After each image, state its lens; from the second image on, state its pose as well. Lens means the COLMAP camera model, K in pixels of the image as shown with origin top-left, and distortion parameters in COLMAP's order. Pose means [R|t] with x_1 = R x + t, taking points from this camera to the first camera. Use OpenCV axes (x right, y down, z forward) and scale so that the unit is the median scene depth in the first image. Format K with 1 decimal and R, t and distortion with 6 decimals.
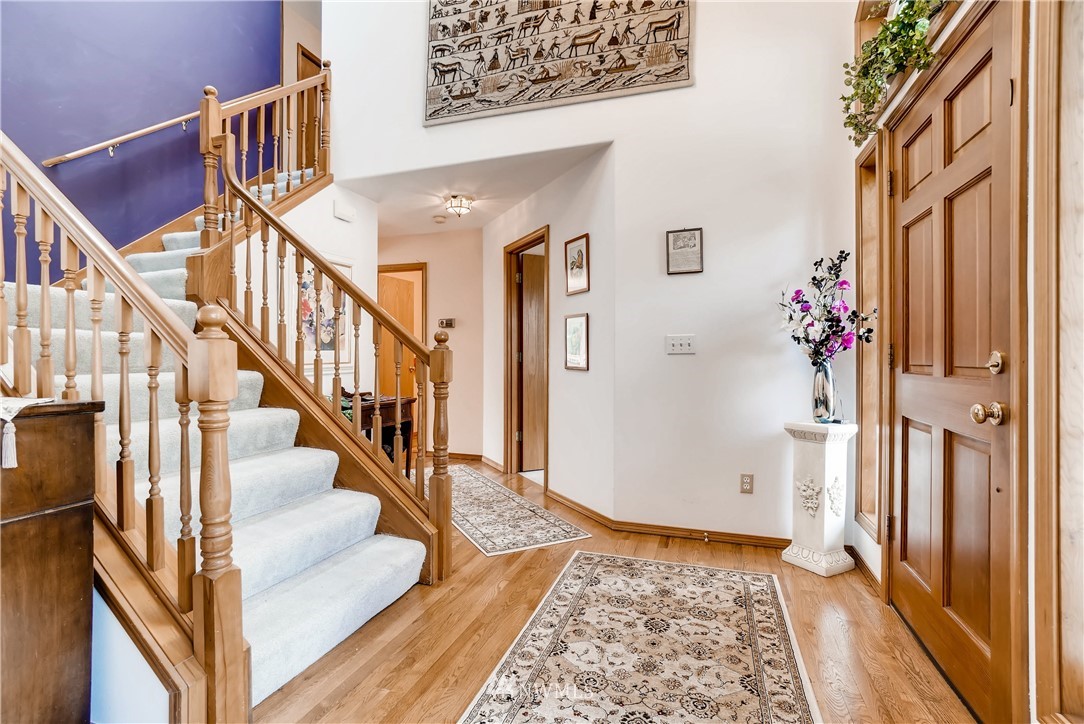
lens RADIAL K [[508.5, 0, 534.0], [0, 508.5, 359.6], [0, 0, 1]] dist [-0.016291, 0.000087]
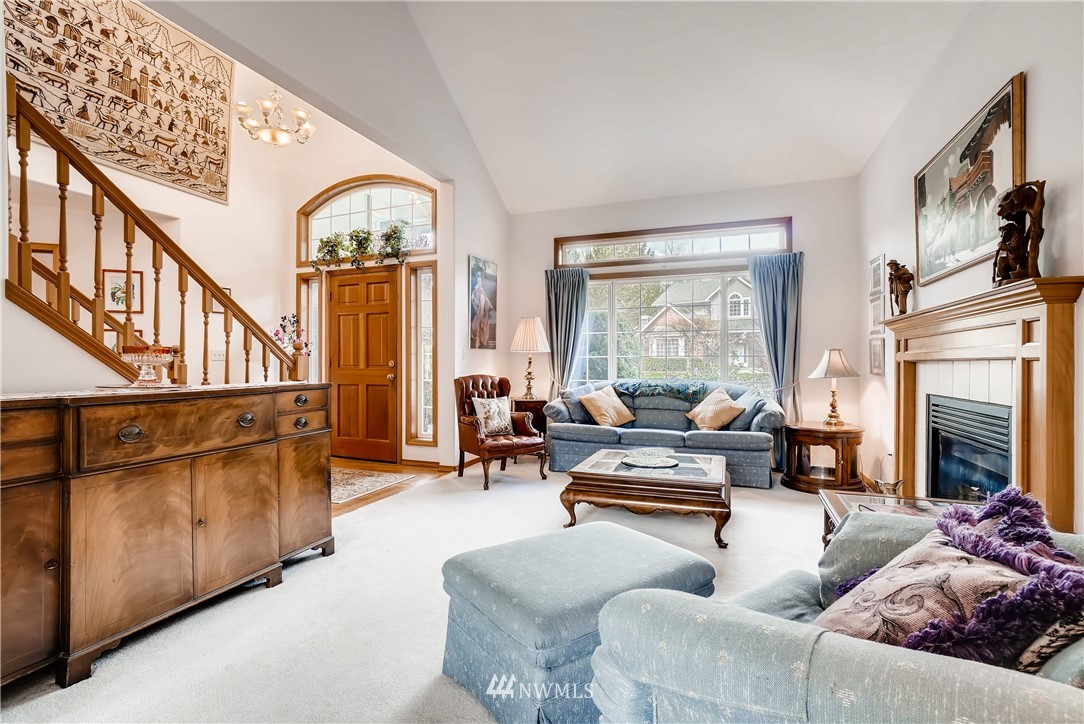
lens RADIAL K [[508.5, 0, 534.0], [0, 508.5, 359.6], [0, 0, 1]] dist [-0.016291, 0.000087]
pose [[0.024383, 0.002764, 0.999699, -1.252414], [0.001914, 0.999994, -0.002811, -0.008699], [-0.999701, 0.001982, 0.024378, -0.077522]]
